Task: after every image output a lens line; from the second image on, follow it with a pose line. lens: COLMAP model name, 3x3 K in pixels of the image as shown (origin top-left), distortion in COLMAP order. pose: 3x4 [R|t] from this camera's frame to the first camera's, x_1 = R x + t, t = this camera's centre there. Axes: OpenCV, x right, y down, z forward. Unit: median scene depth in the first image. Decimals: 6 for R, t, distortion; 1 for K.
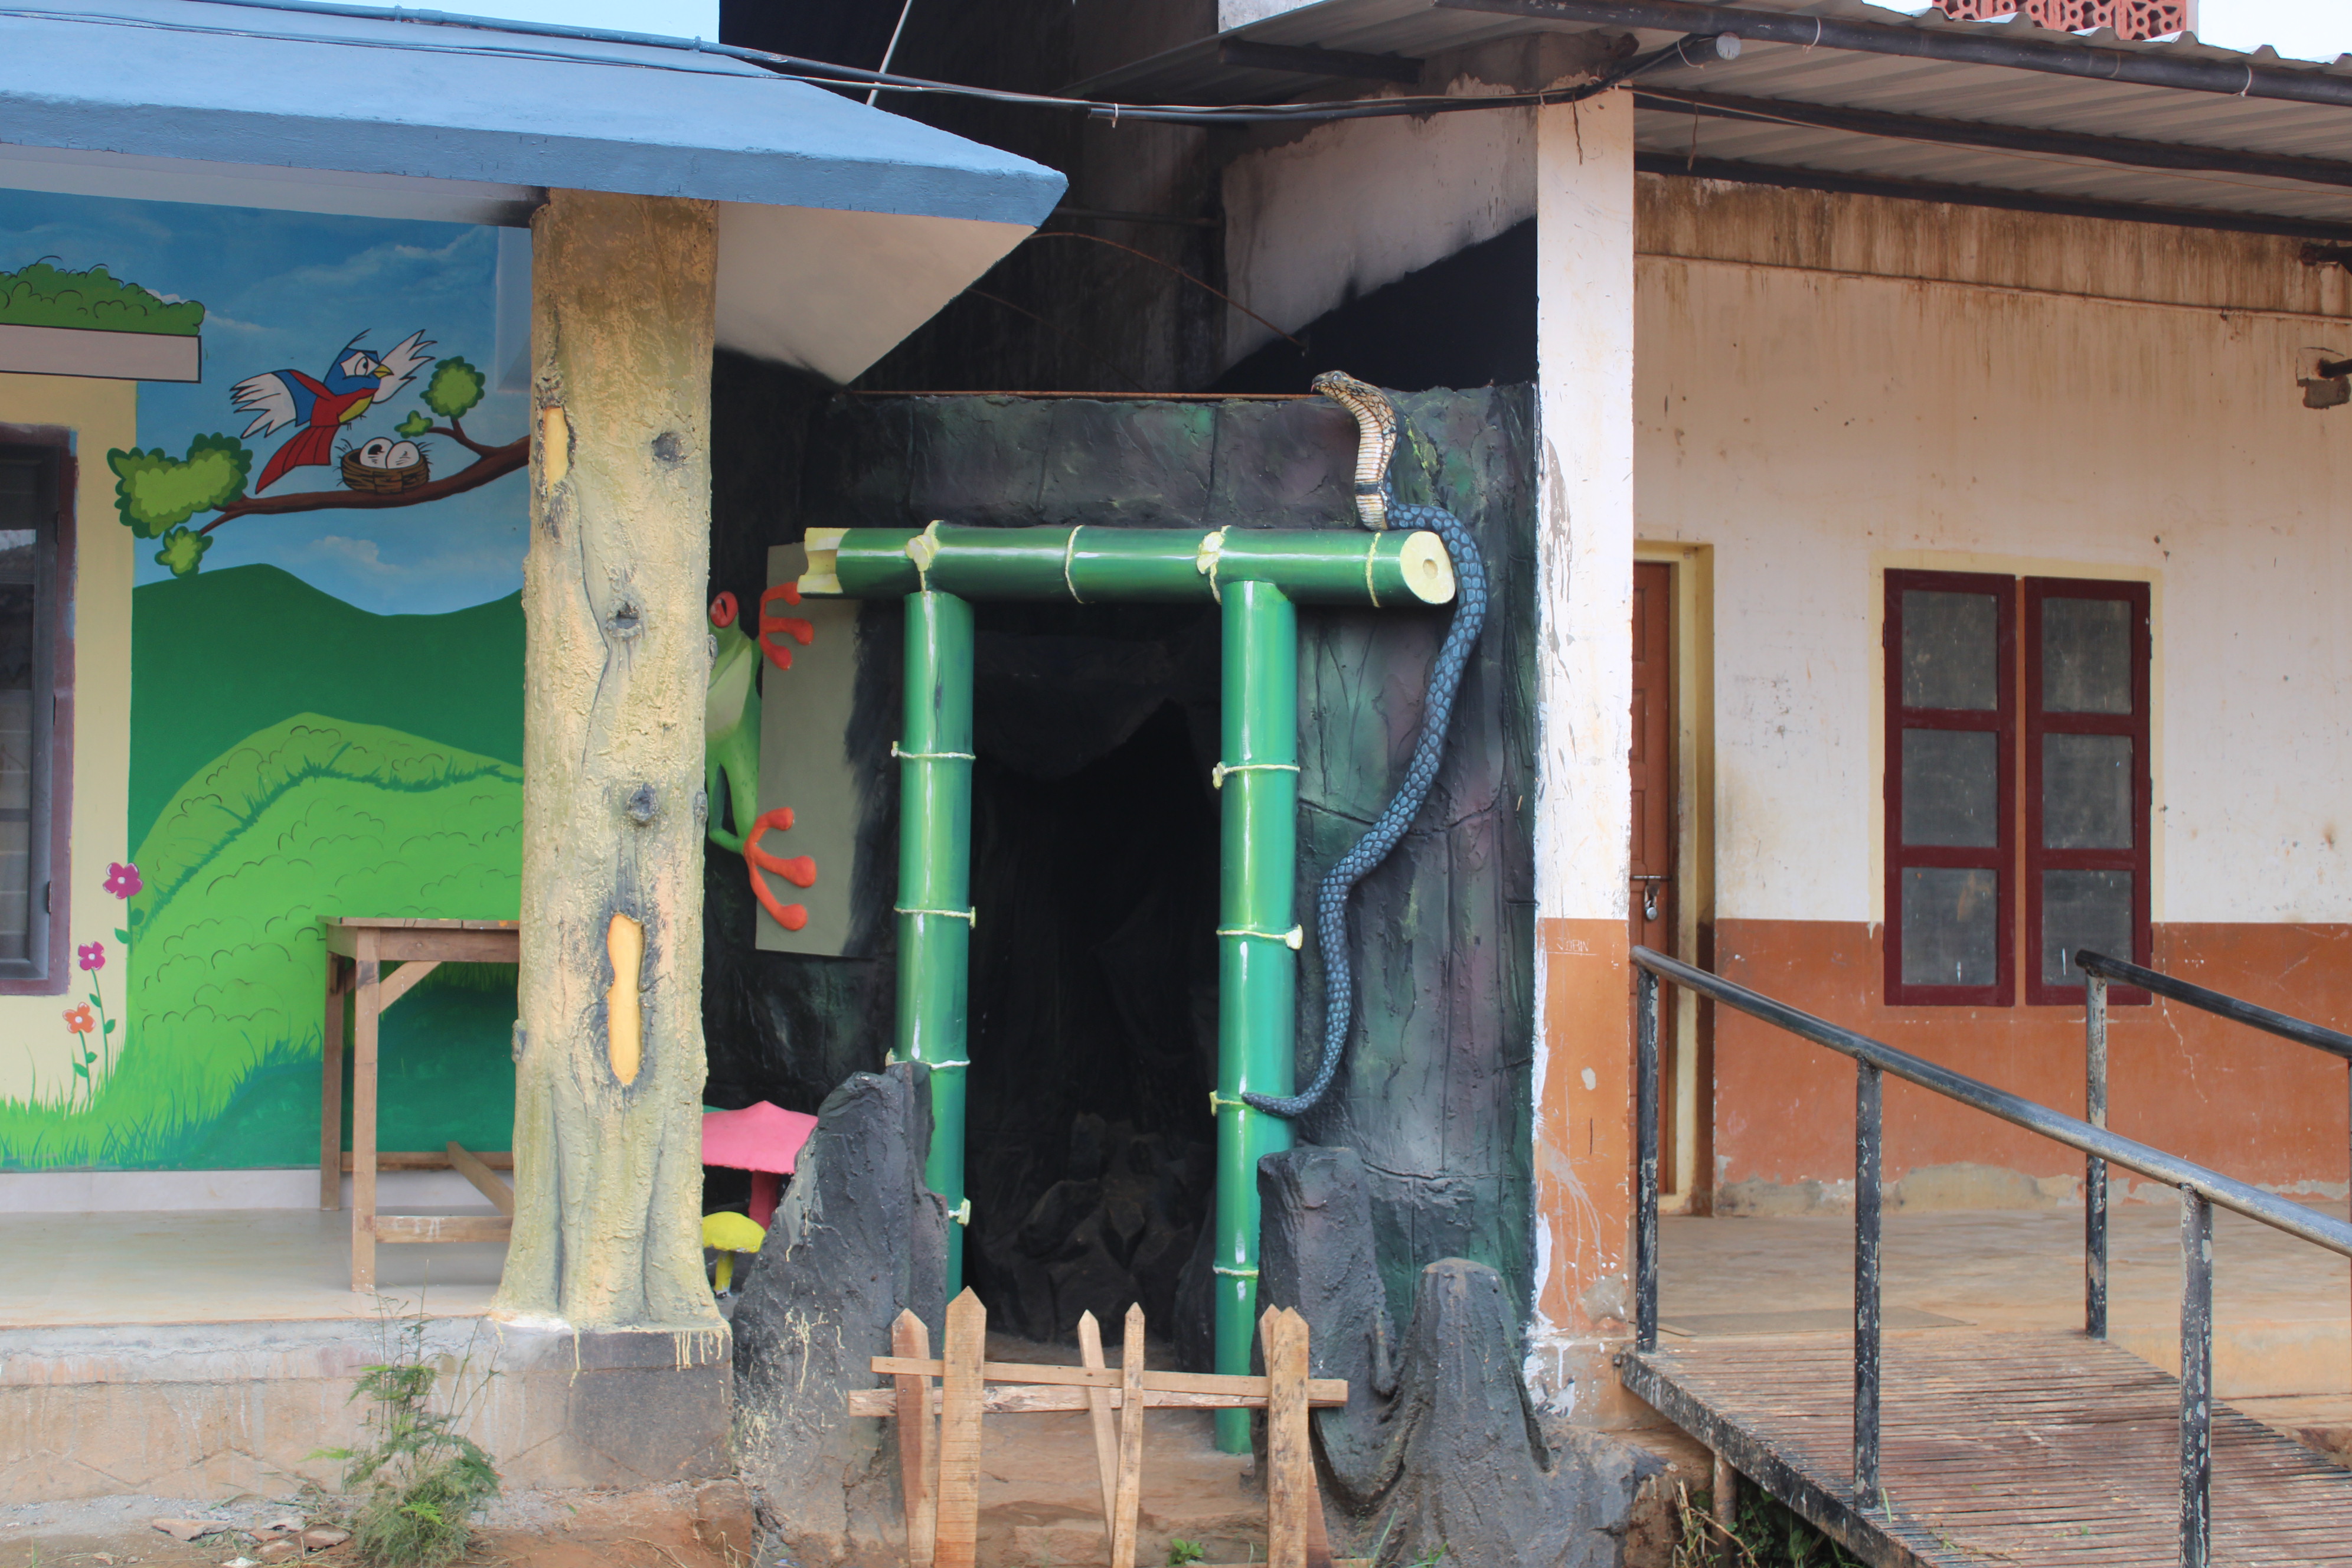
lens RADIAL K [[2974.7, 0, 1174.3], [0, 2974.7, 786.1], [0, 0, 1]] dist [-0.045417, 0.000000]
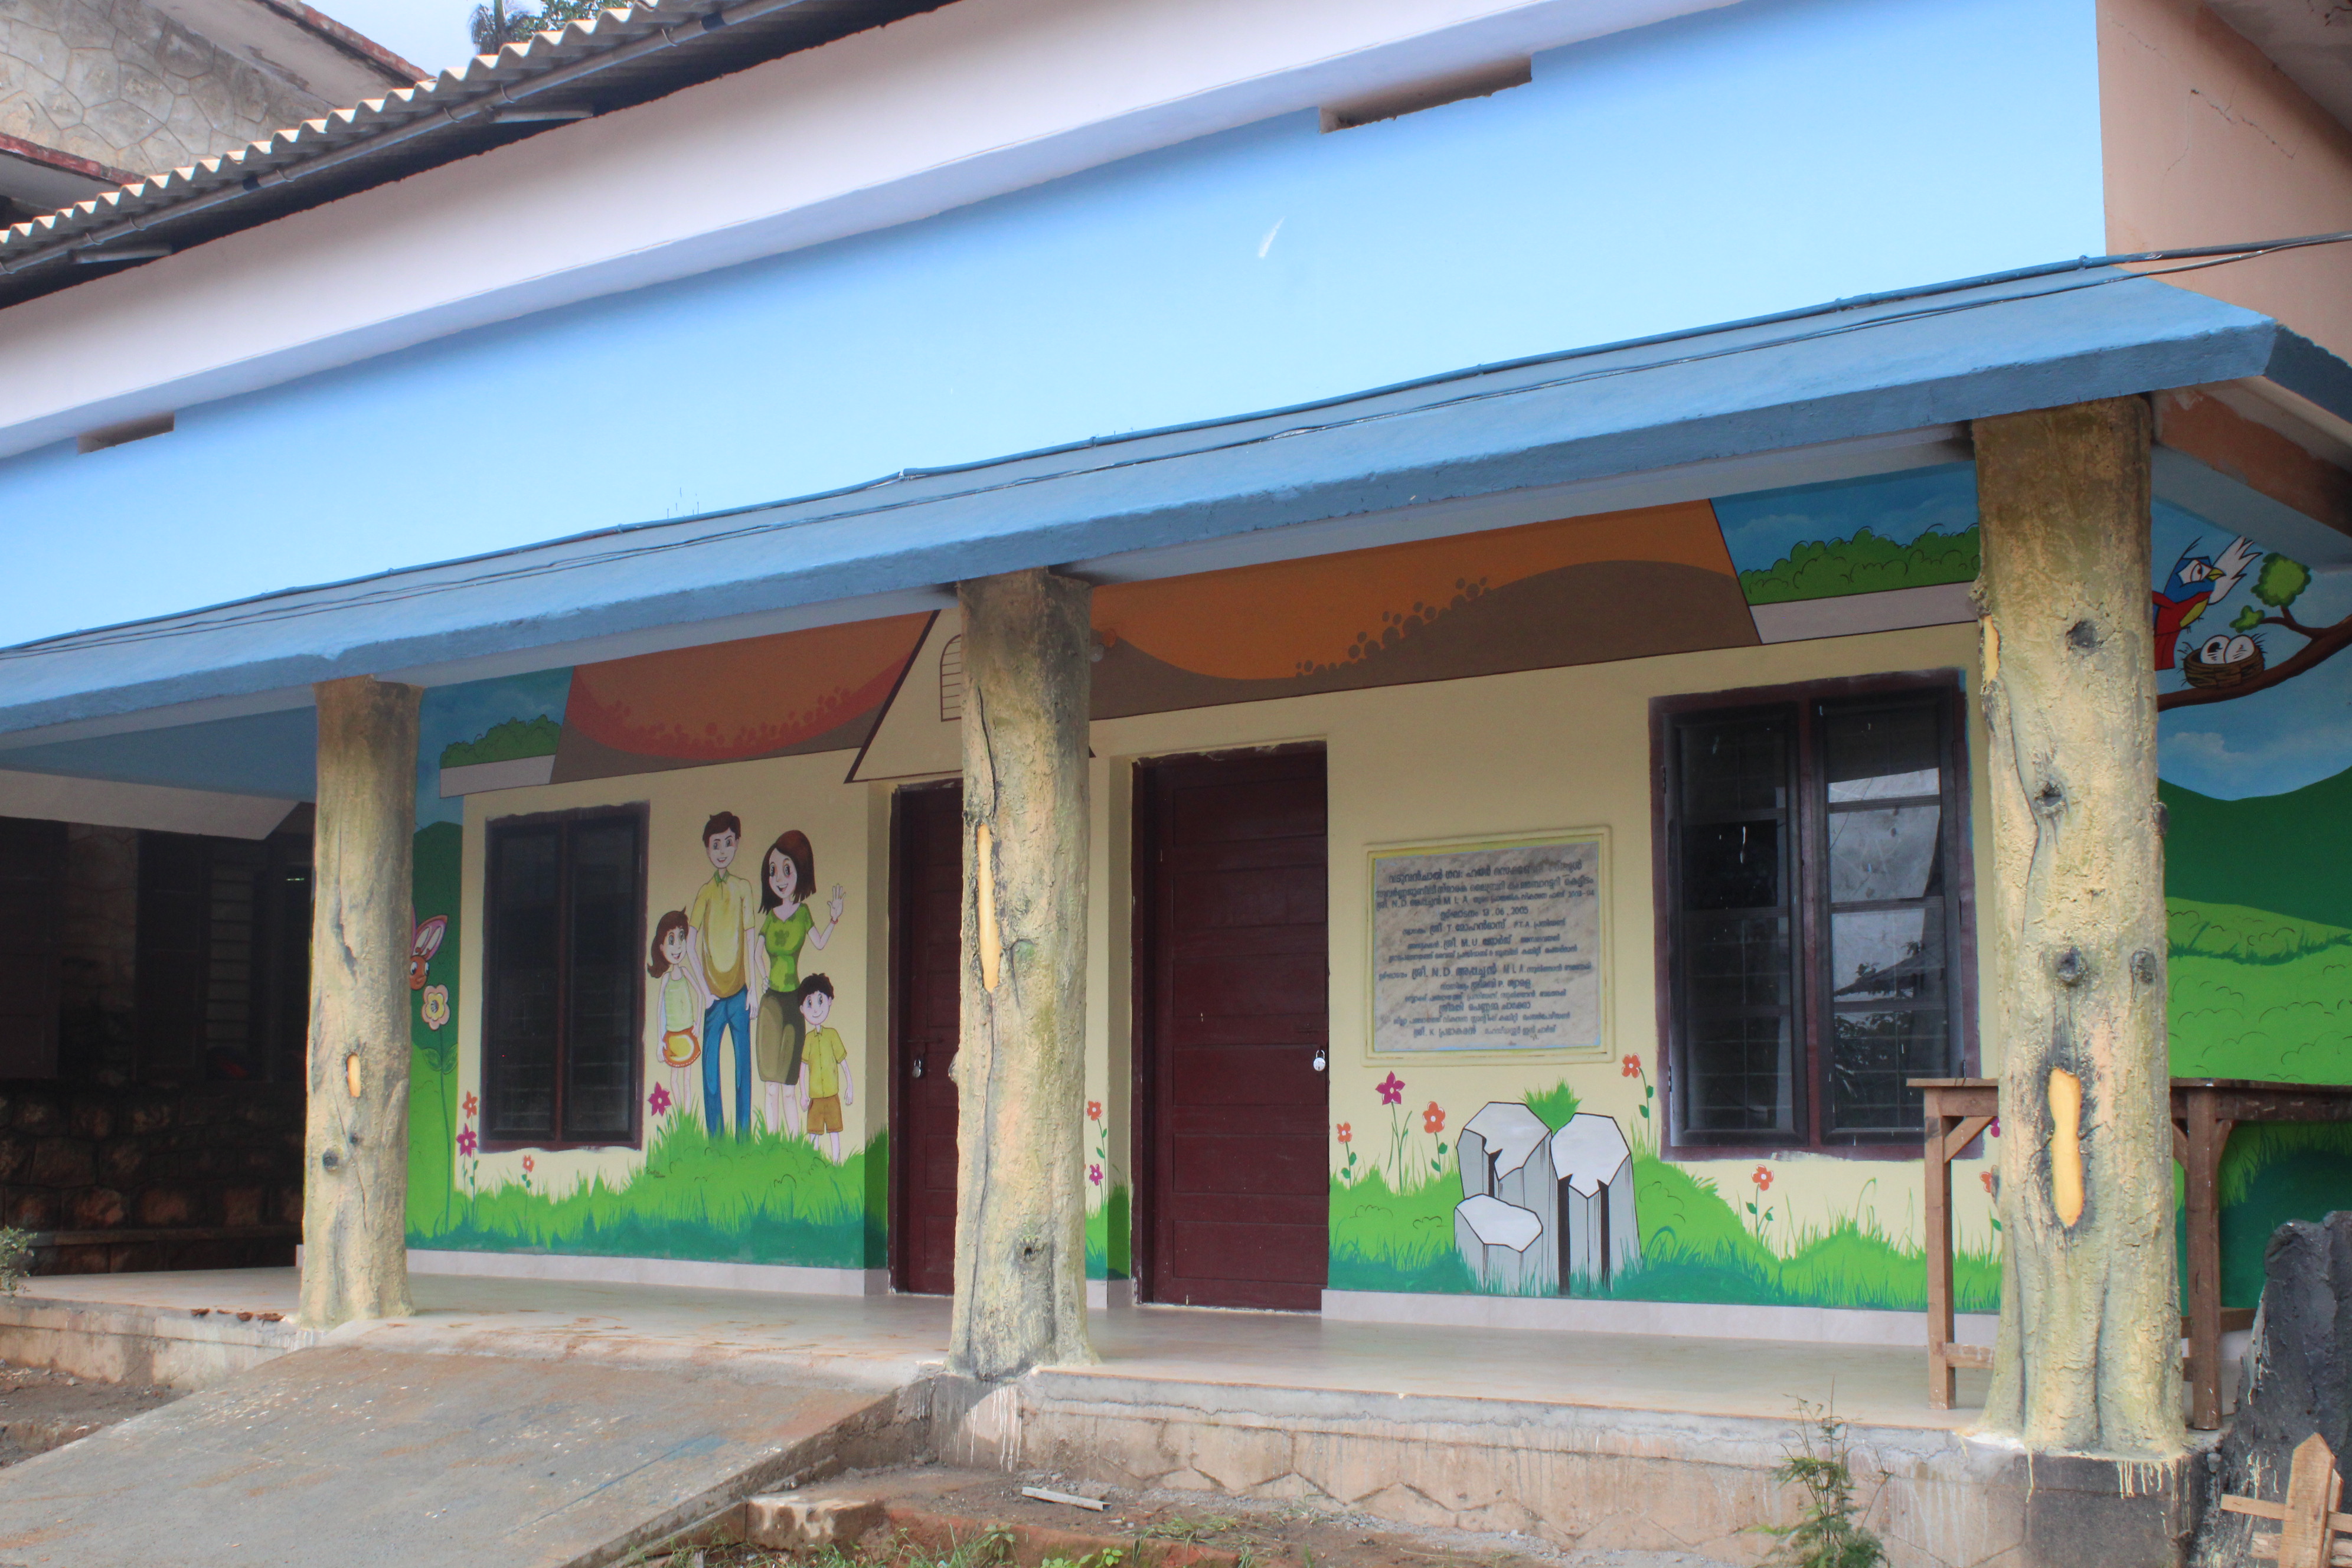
lens RADIAL K [[2974.7, 0, 1172.7], [0, 2974.7, 783.6], [0, 0, 1]] dist [-0.045417, 0.000000]
pose [[0.553239, -0.104259, -0.826472, 0.538906], [0.043394, 0.994397, -0.096395, 0.029841], [0.831892, 0.017466, 0.554663, 0.126489]]
